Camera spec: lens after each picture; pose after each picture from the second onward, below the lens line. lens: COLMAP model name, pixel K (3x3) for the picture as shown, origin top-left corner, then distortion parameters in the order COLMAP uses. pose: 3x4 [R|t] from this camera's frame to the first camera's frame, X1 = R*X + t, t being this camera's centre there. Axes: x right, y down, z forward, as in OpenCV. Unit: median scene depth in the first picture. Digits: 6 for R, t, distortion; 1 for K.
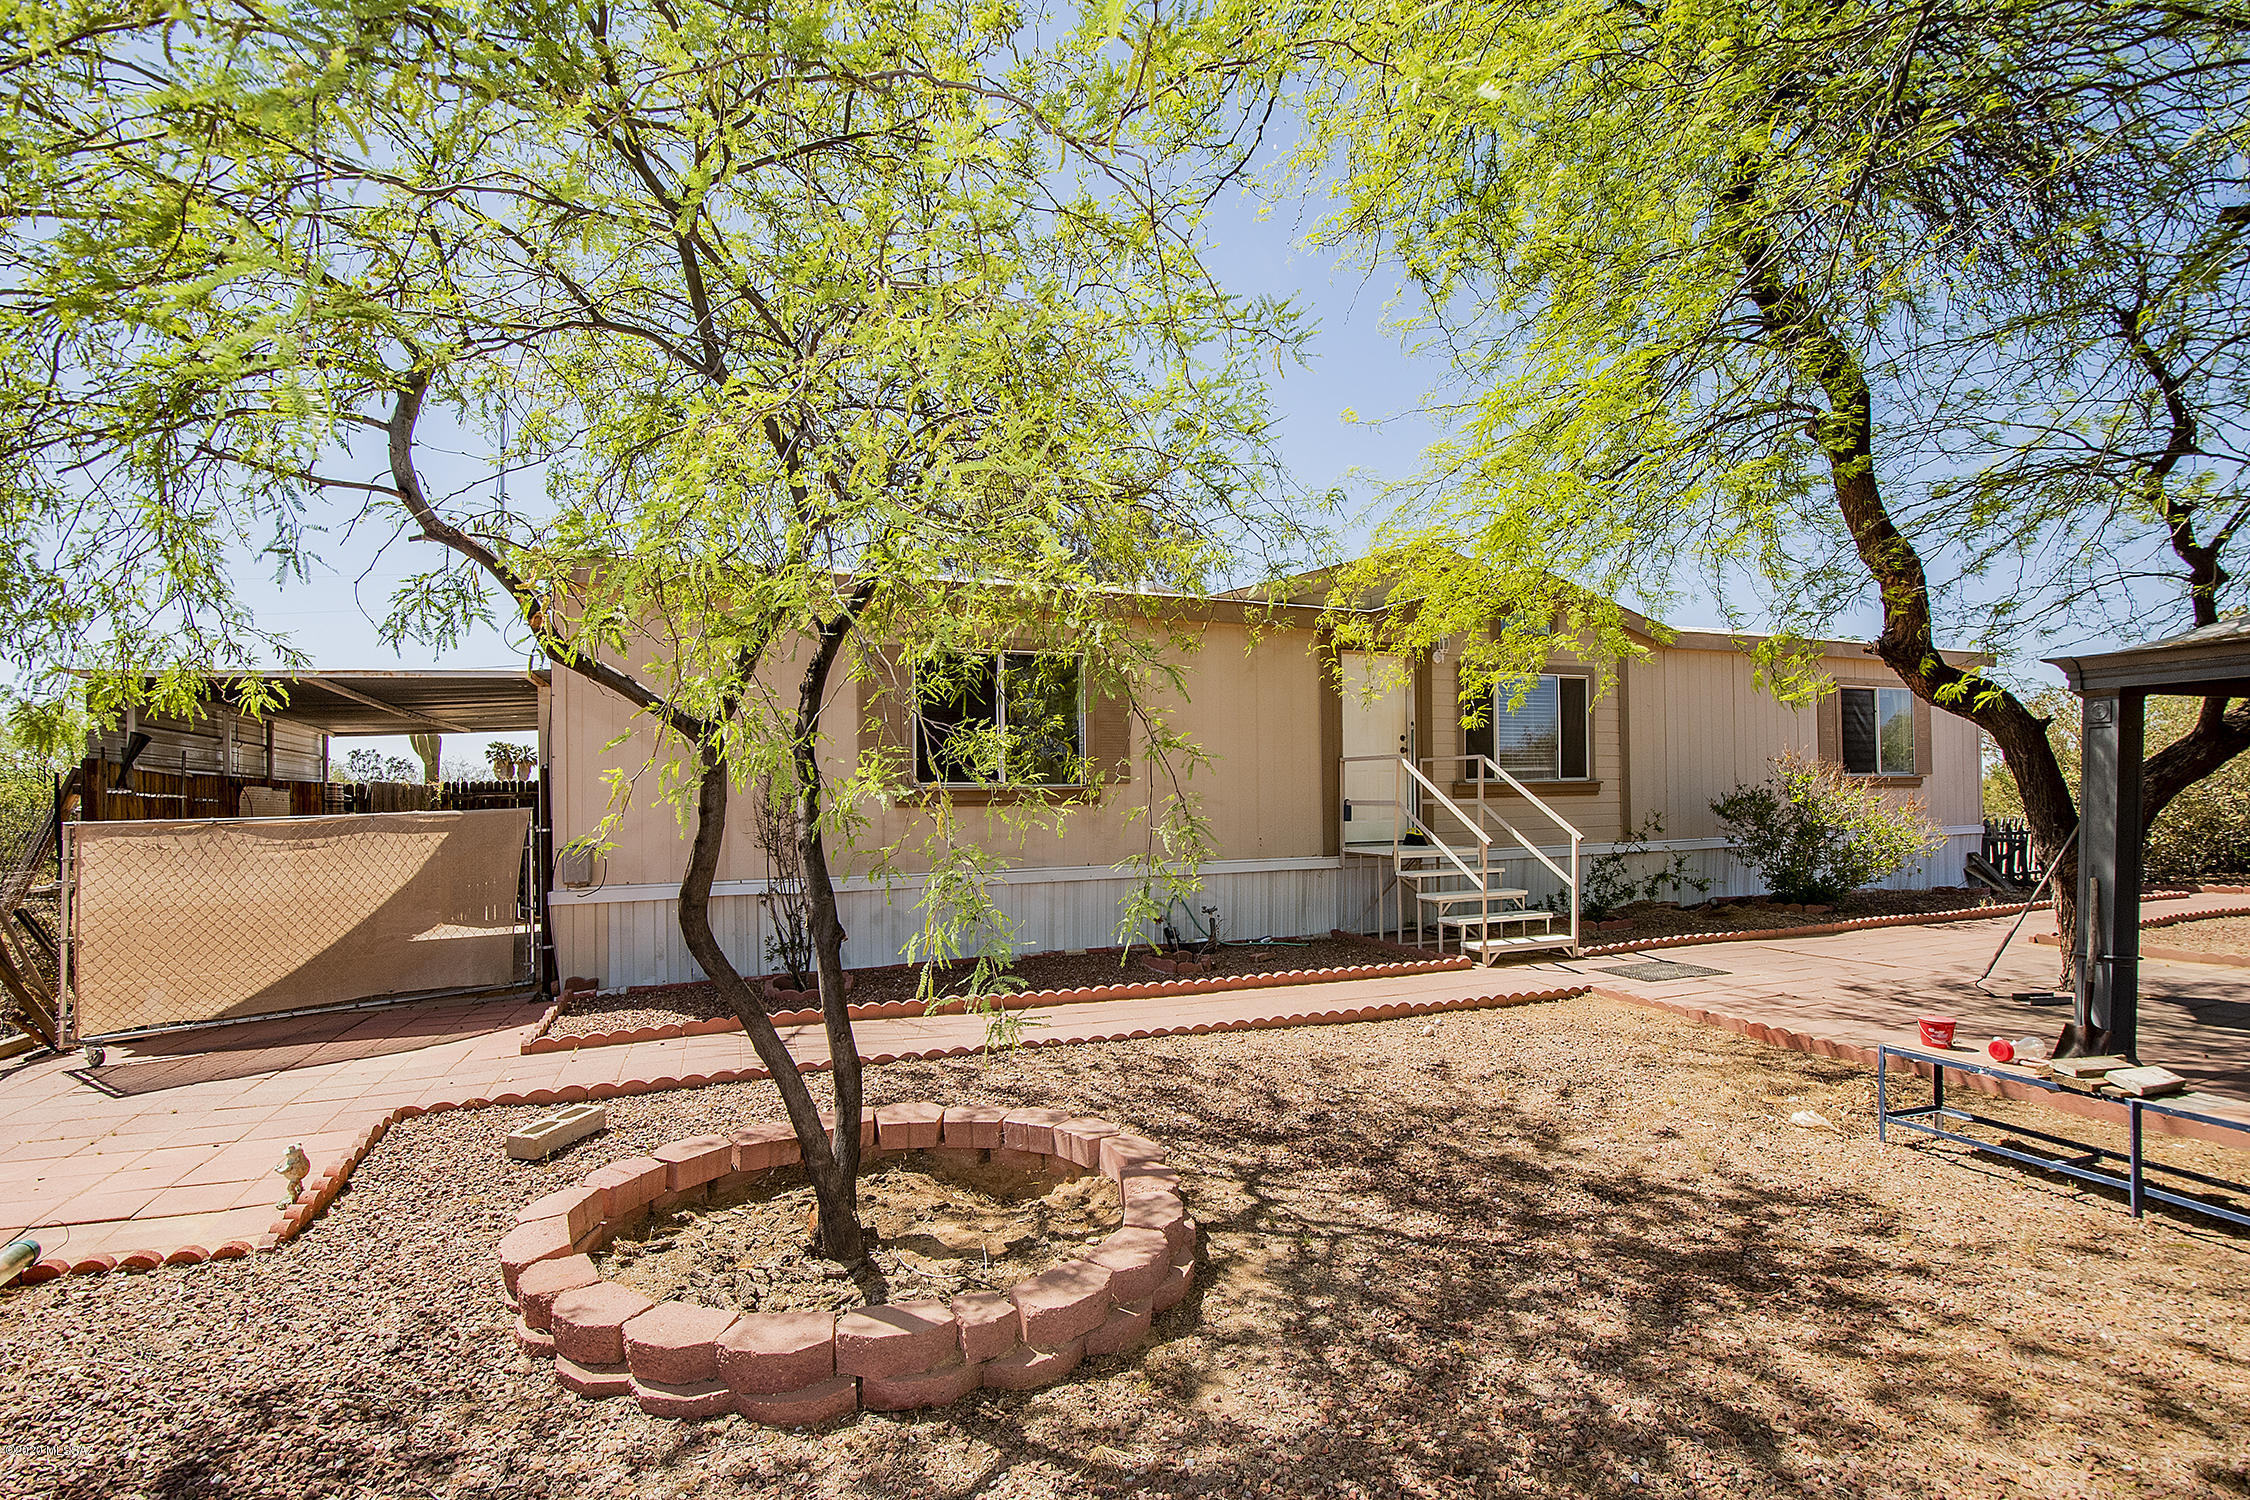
lens RADIAL K [[1008.2, 0, 1133.6], [0, 1008.2, 770.9], [0, 0, 1]] dist [-0.008926, -0.010516]
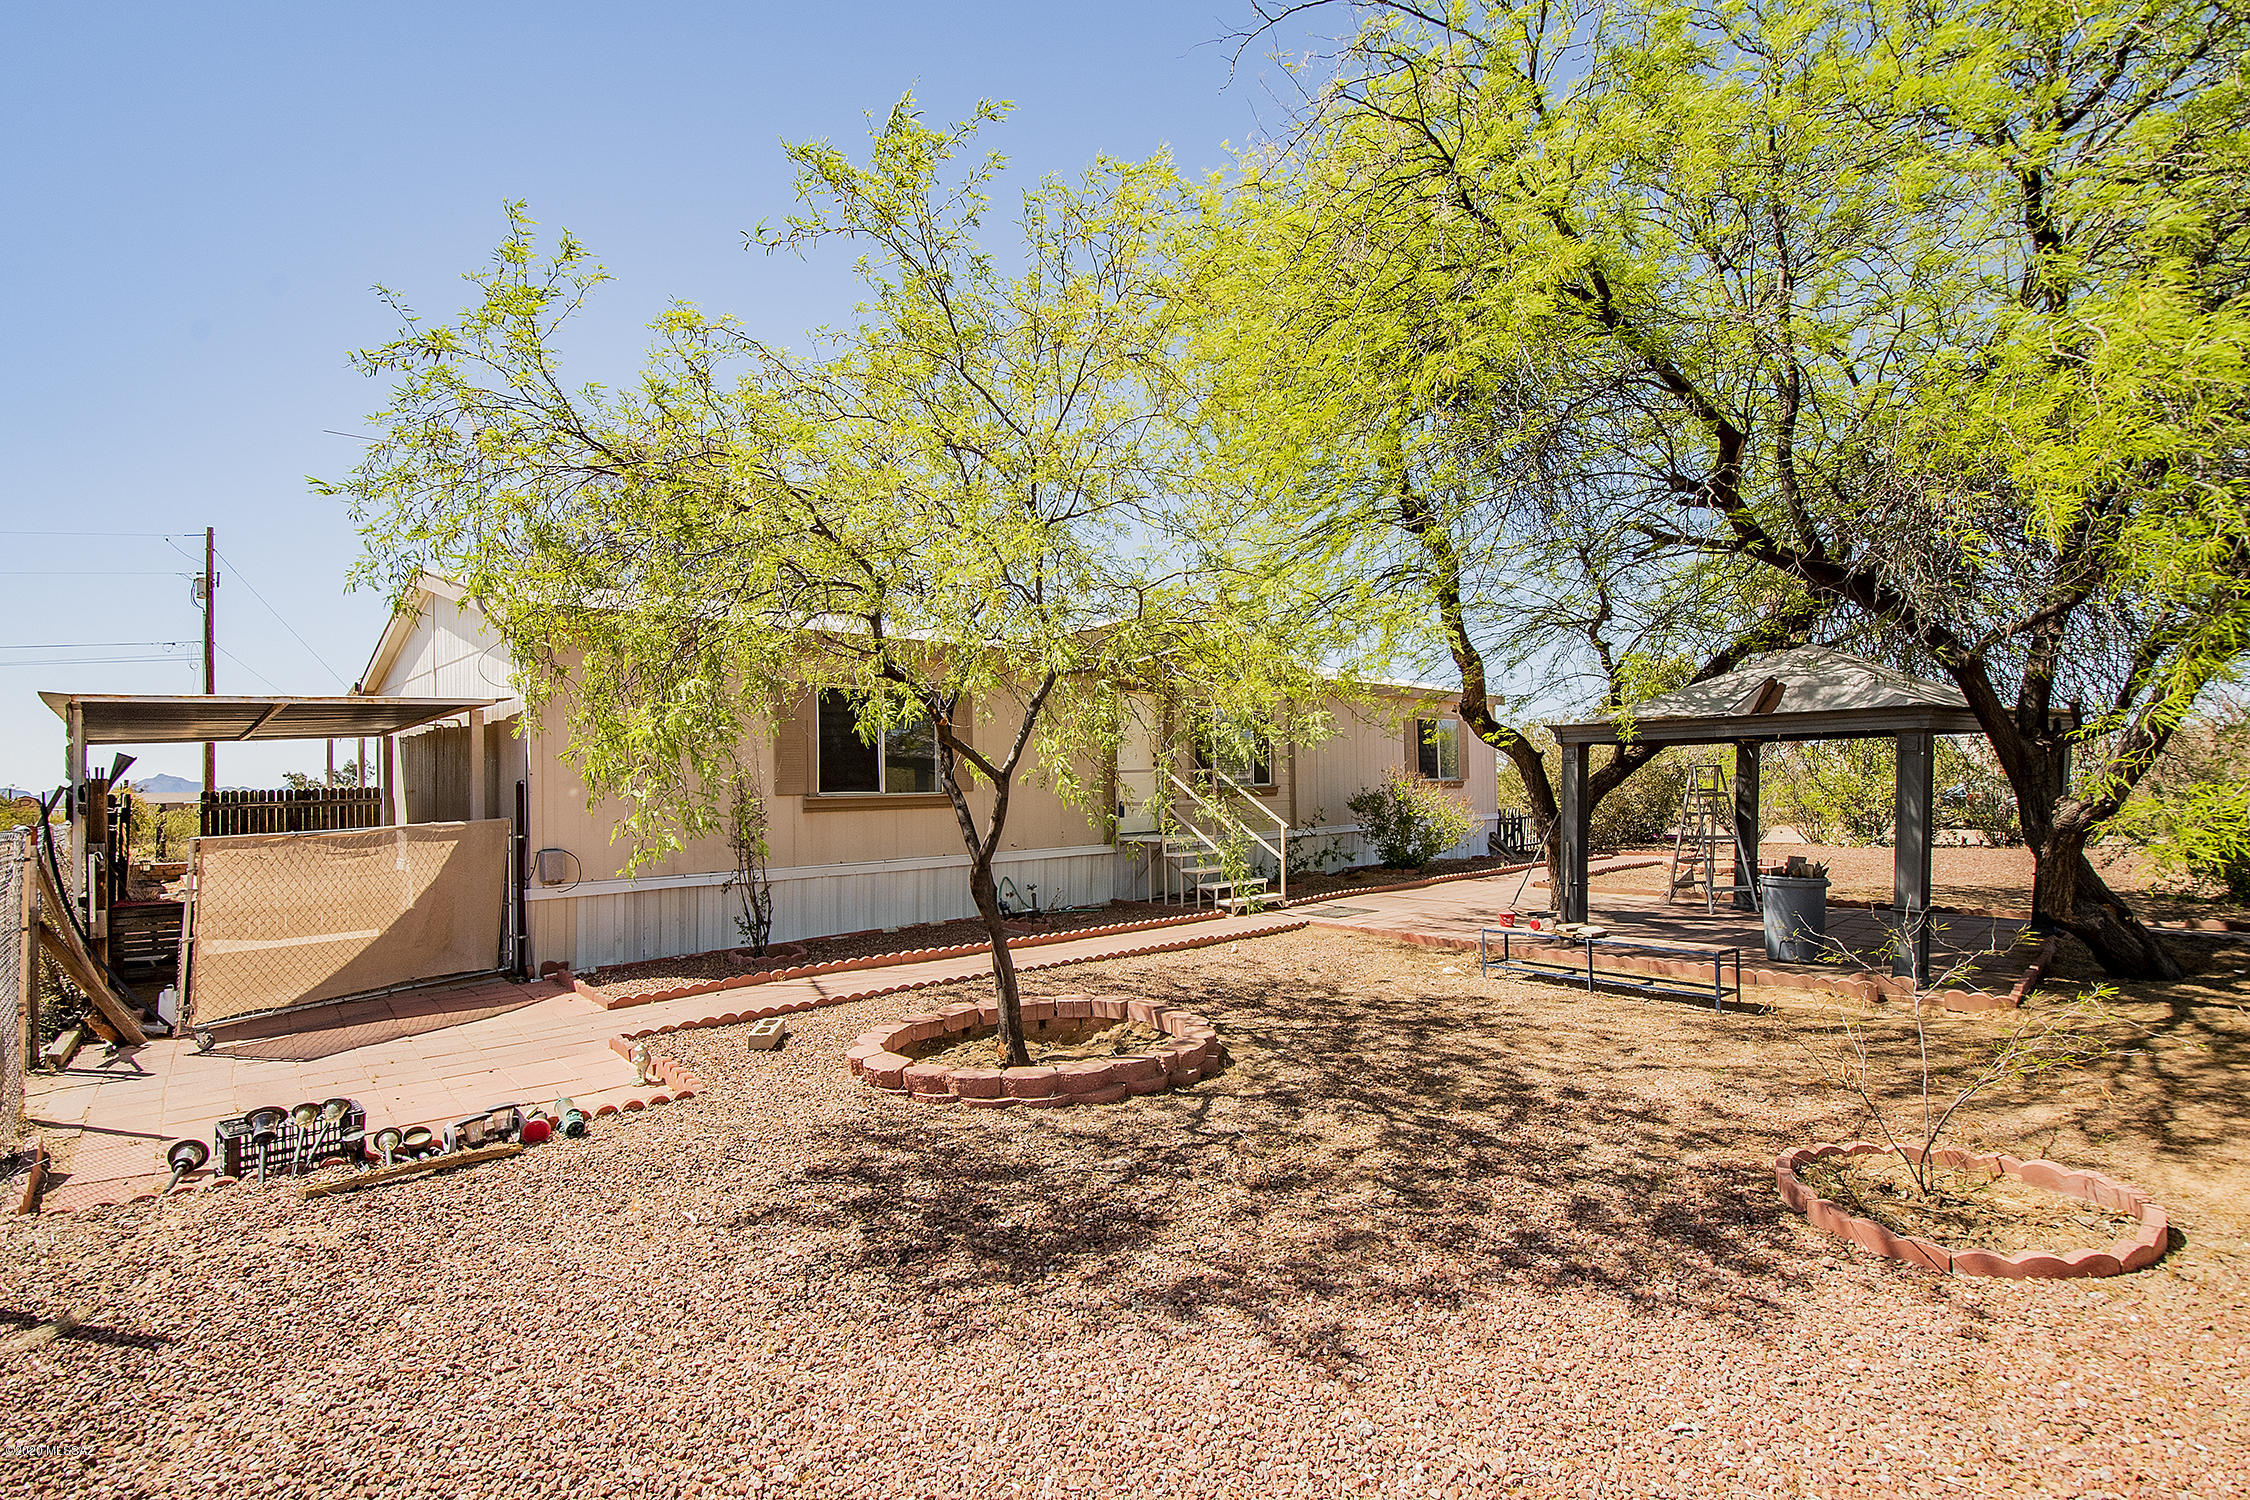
lens RADIAL K [[1008.2, 0, 1104.5], [0, 1008.2, 742.0], [0, 0, 1]] dist [-0.008926, -0.010516]
pose [[0.940273, 0.009540, 0.340287, -0.356024], [-0.001540, 0.999716, -0.023770, -0.025958], [-0.340417, 0.021826, 0.940021, -0.350453]]
